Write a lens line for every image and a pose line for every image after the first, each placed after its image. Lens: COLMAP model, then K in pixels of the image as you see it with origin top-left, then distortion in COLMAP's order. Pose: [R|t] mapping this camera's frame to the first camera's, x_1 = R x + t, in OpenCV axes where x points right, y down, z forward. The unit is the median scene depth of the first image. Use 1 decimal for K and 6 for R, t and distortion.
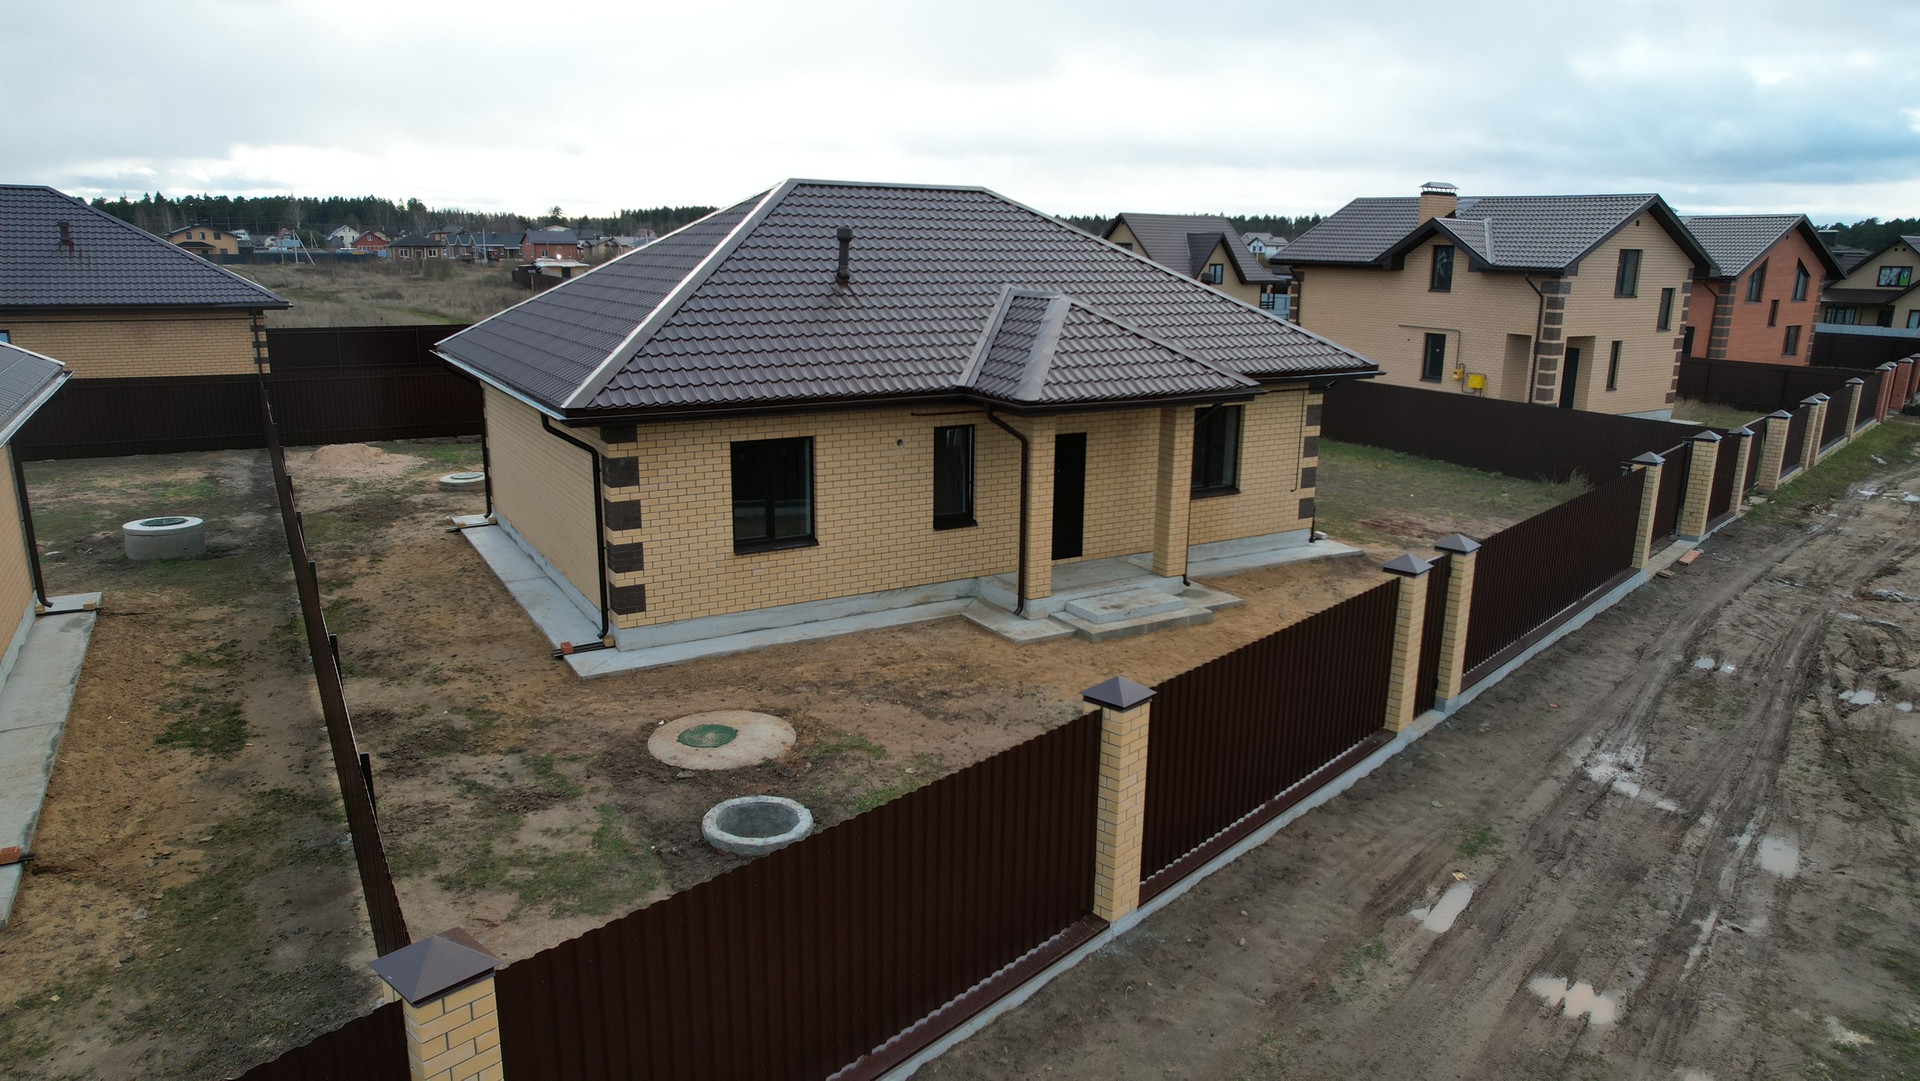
lens RADIAL K [[1218.4, 0, 960.8], [0, 1218.4, 551.6], [0, 0, 1]] dist [-0.051686, 0.053293]
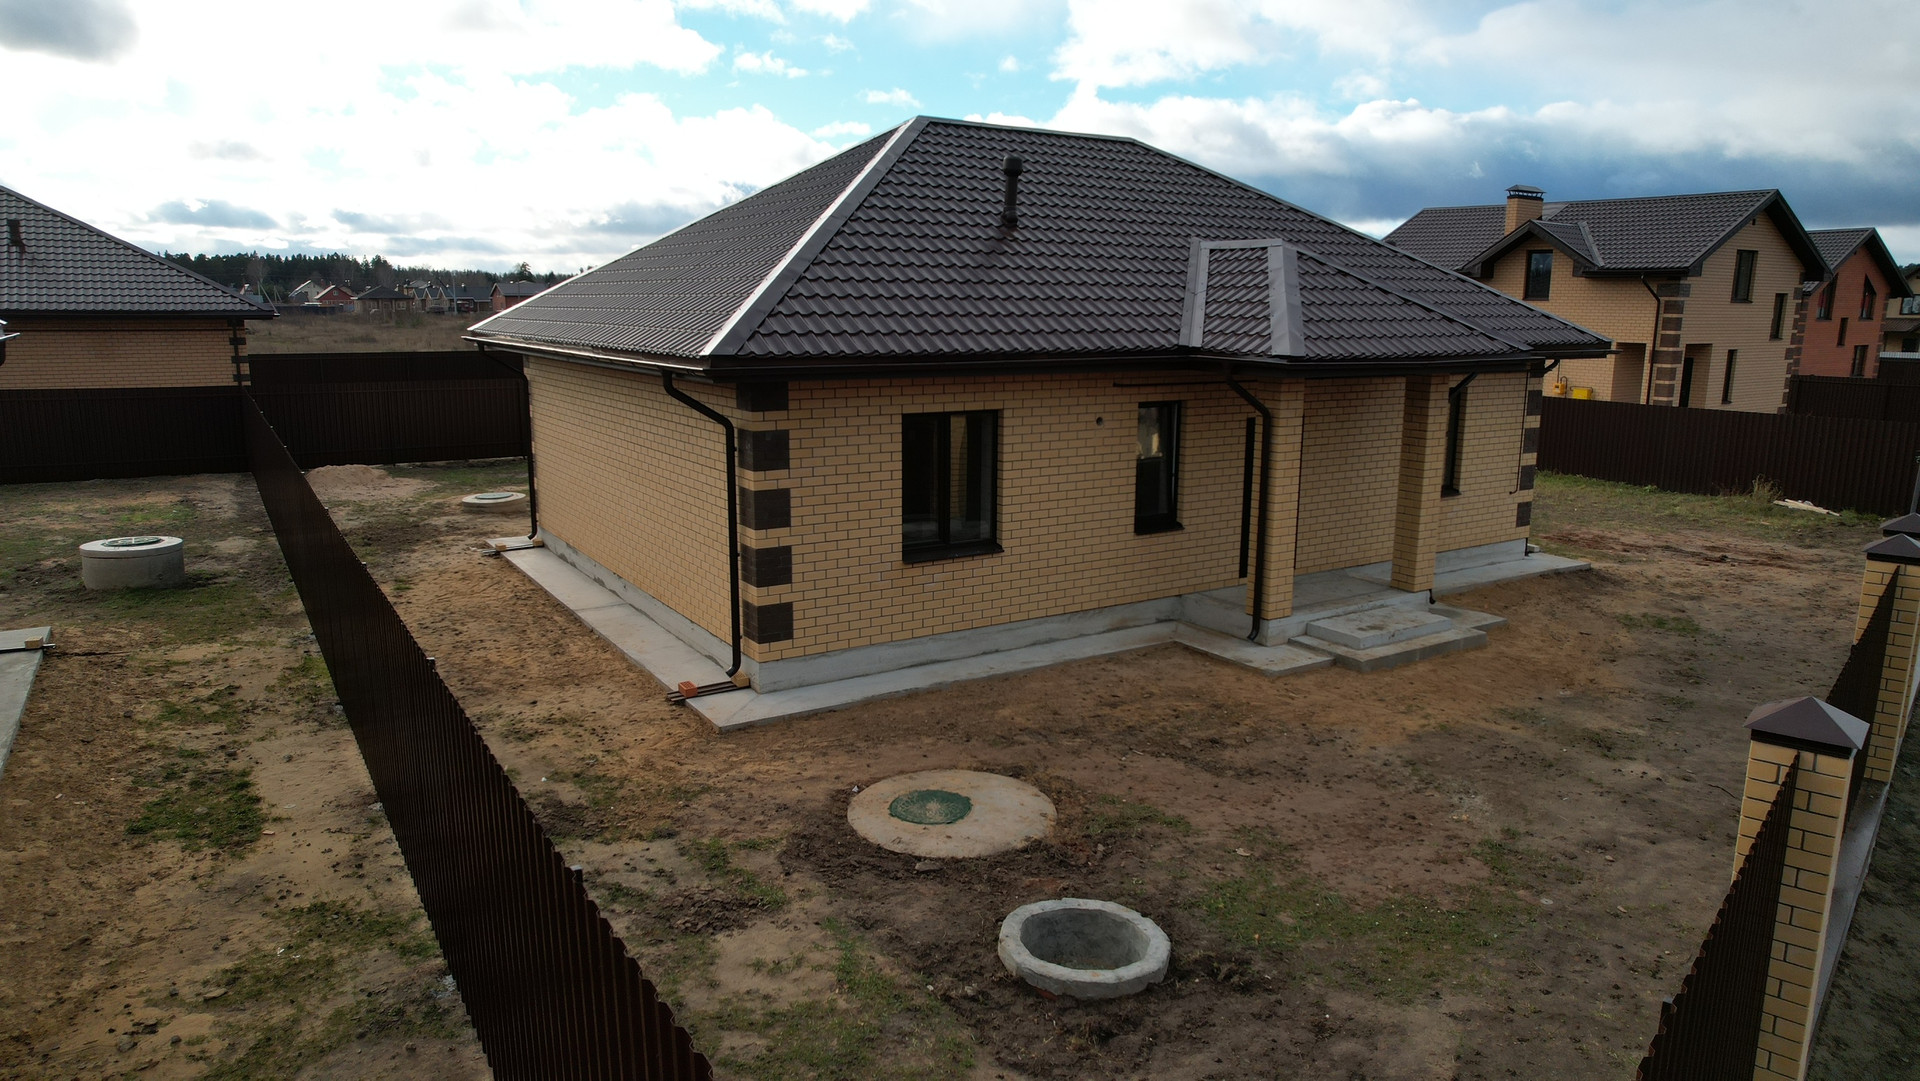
lens RADIAL K [[1218.4, 0, 963.9], [0, 1218.4, 552.1], [0, 0, 1]] dist [-0.051686, 0.053293]
pose [[0.999514, -0.011913, 0.028804, -0.170873], [0.013154, 0.998975, -0.043302, 0.028913], [-0.028258, 0.043660, 0.998647, 0.239331]]
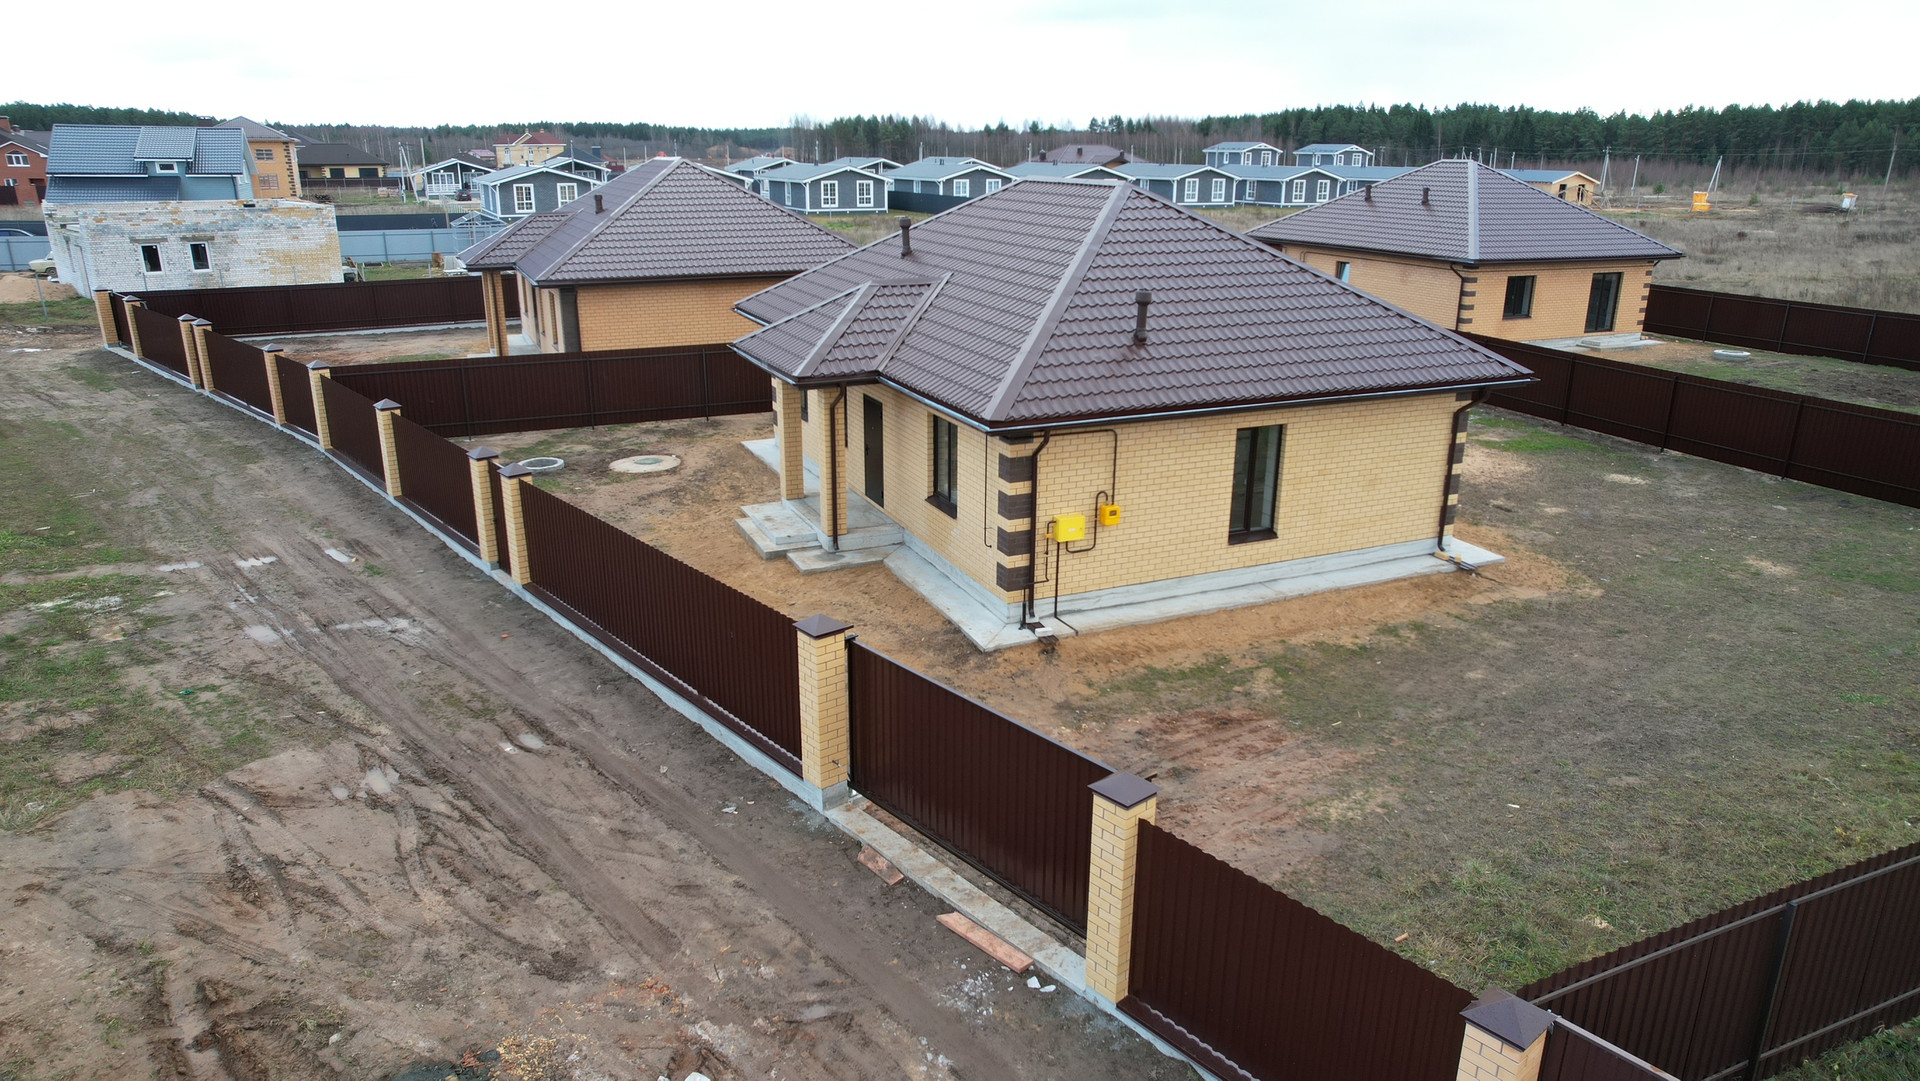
lens RADIAL K [[1218.4, 0, 958.6], [0, 1218.4, 536.4], [0, 0, 1]] dist [-0.051686, 0.053293]
pose [[-0.121577, 0.291315, -0.948870, 1.436722], [-0.243218, 0.918075, 0.313023, -0.421718], [0.962322, 0.268839, -0.040763, 1.342684]]
